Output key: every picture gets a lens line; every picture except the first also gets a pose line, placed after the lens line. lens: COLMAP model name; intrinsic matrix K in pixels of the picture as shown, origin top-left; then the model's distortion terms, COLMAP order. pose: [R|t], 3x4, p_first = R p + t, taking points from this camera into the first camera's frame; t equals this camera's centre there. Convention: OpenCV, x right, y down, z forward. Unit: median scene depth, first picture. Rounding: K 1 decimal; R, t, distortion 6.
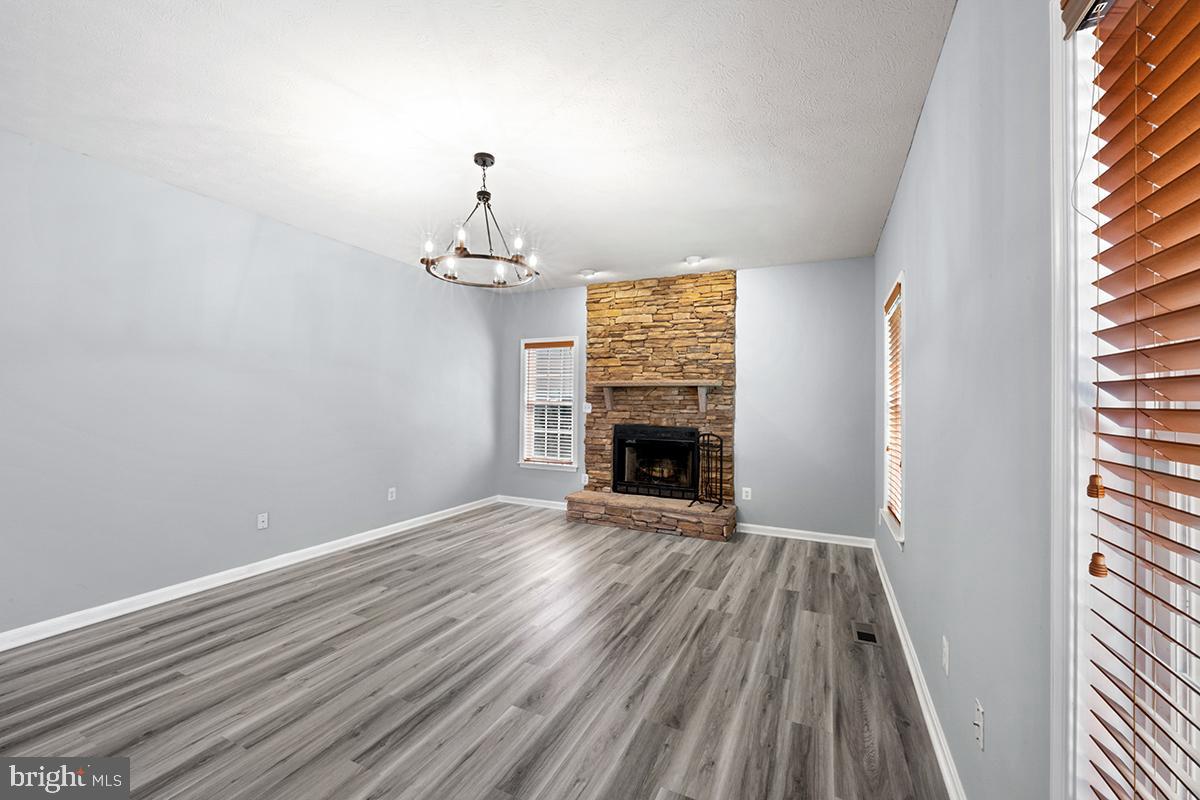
lens RADIAL K [[477.5, 0, 582.1], [0, 477.5, 393.4], [0, 0, 1]] dist [-0.001402, 0.000374]
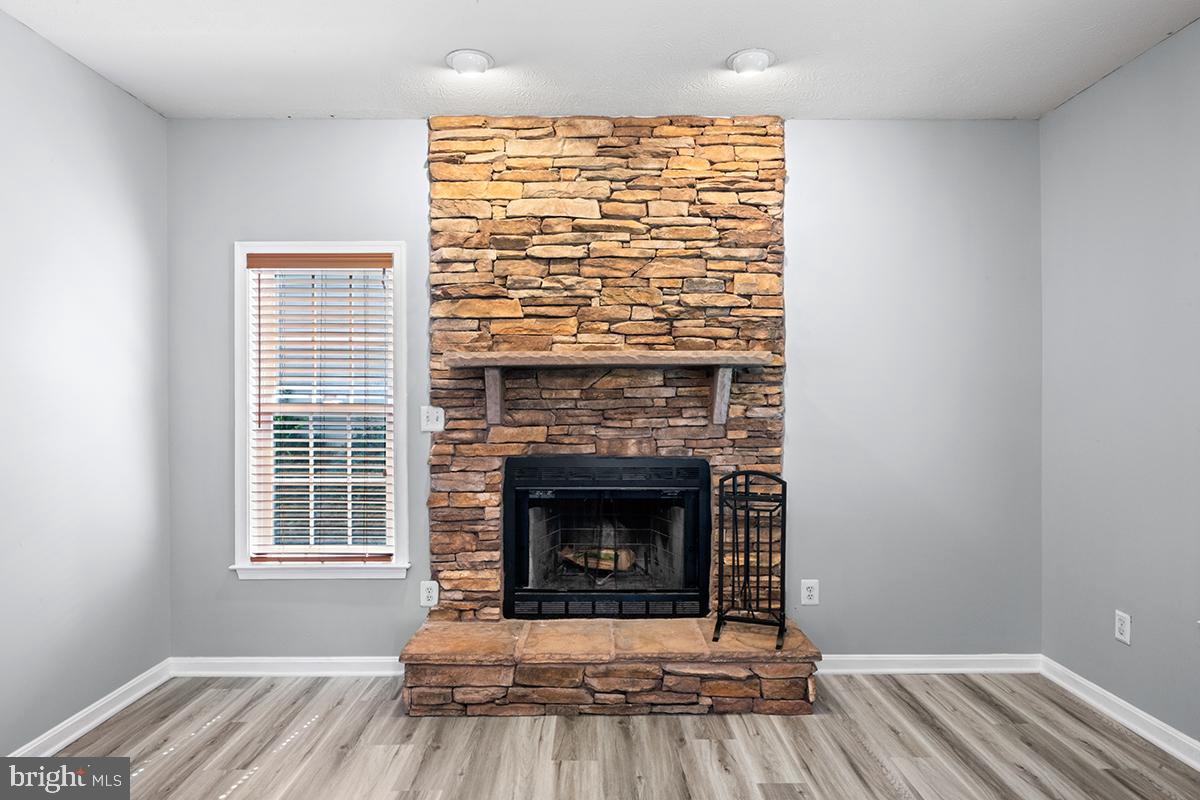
lens RADIAL K [[699.1, 0, 596.2], [0, 699.1, 402.6], [0, 0, 1]] dist [-0.000581, 0.000526]
pose [[0.891541, -0.013707, 0.452732, -0.152945], [0.005382, 0.999792, 0.019672, 0.005725], [-0.452907, -0.015101, 0.891430, 0.457789]]
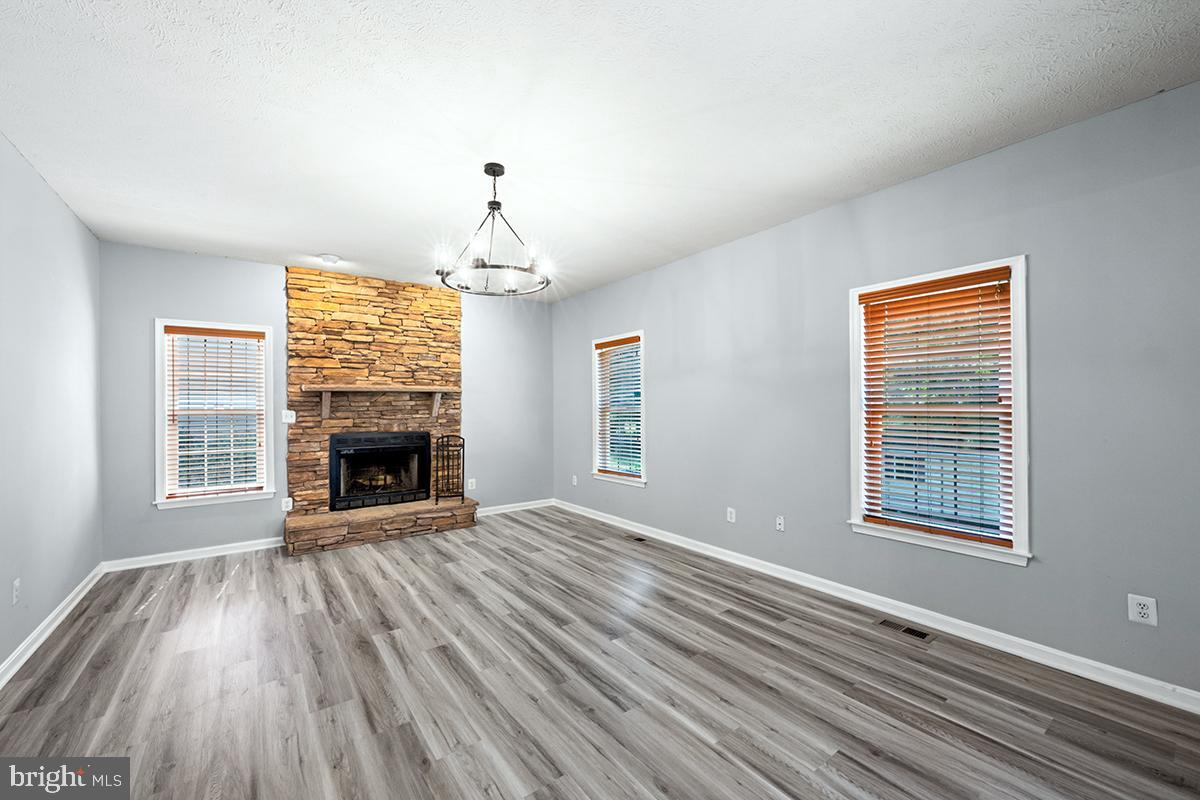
lens RADIAL K [[477.5, 0, 595.9], [0, 477.5, 404.6], [0, 0, 1]] dist [-0.001402, 0.000374]
pose [[0.467241, -0.012433, 0.884043, -0.526608], [-0.000348, 0.999898, 0.014246, -0.002386], [-0.884130, -0.006964, 0.467189, 0.175913]]
